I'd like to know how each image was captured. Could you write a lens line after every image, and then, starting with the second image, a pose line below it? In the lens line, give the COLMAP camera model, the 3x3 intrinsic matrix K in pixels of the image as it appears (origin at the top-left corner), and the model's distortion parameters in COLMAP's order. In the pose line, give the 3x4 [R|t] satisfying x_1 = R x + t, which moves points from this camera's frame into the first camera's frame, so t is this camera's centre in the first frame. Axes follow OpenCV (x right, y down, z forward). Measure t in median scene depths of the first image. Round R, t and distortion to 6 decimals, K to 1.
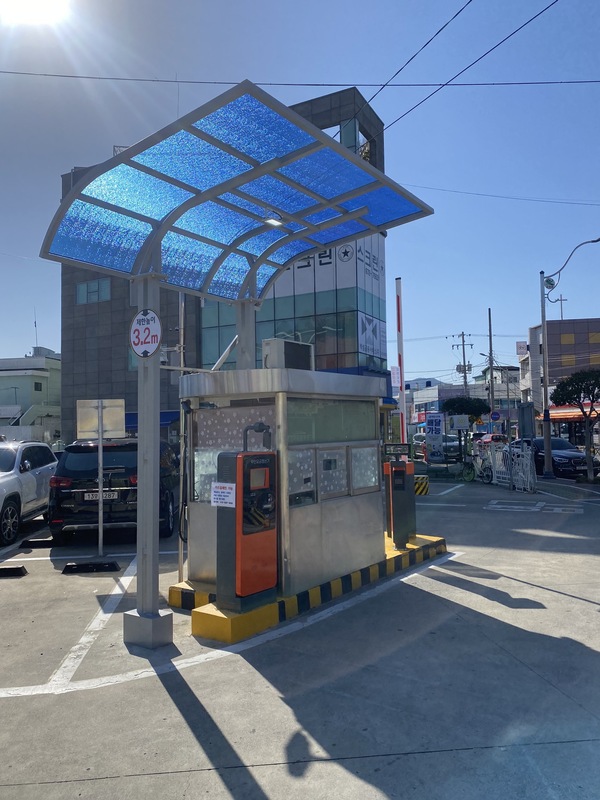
lens RADIAL K [[611.0, 0, 300.0], [0, 611.0, 400.0], [0, 0, 1]] dist [0.010750, -0.001011]
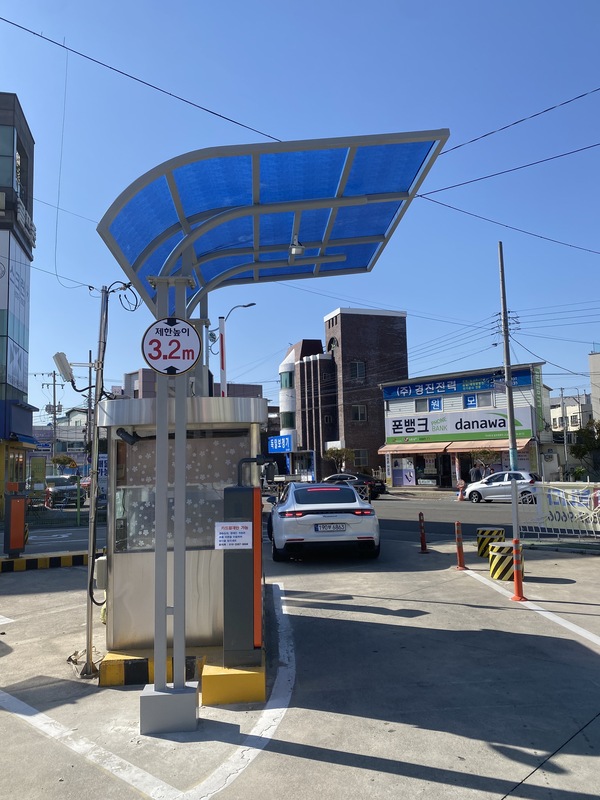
lens RADIAL K [[609.5, 0, 296.0], [0, 609.5, 403.7], [0, 0, 1]] dist [0.007633, -0.000476]
pose [[0.768711, 0.065978, 0.636184, -0.648161], [-0.024307, 0.996960, -0.074023, 0.027060], [-0.639134, 0.041438, 0.767978, 0.254064]]
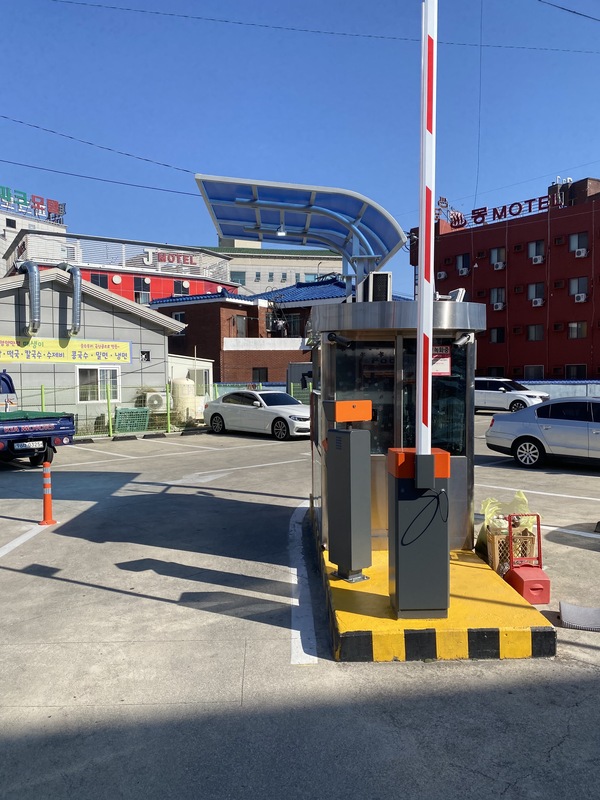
lens RADIAL K [[611.8, 0, 309.7], [0, 611.8, 398.9], [0, 0, 1]] dist [0.022187, -0.000540]
pose [[-0.777946, 0.048519, -0.626456, 0.836021], [0.056058, 0.998398, 0.007712, 0.094439], [0.625826, -0.029119, -0.779419, 2.157643]]
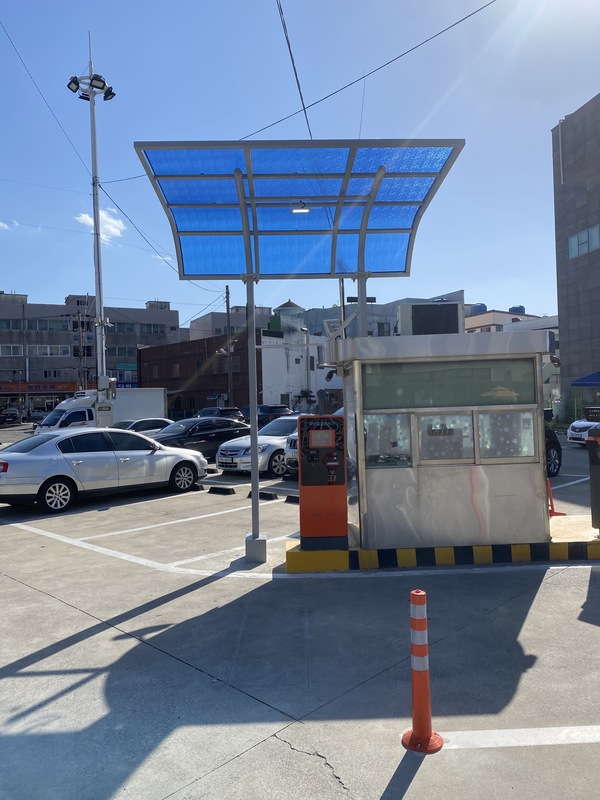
lens RADIAL K [[613.3, 0, 298.7], [0, 613.3, 385.3], [0, 0, 1]] dist [0.007444, 0.000289]
pose [[0.623653, -0.016678, -0.781523, 0.821940], [0.053719, 0.998323, 0.021563, 0.003105], [0.779853, -0.055430, 0.623504, 0.273029]]
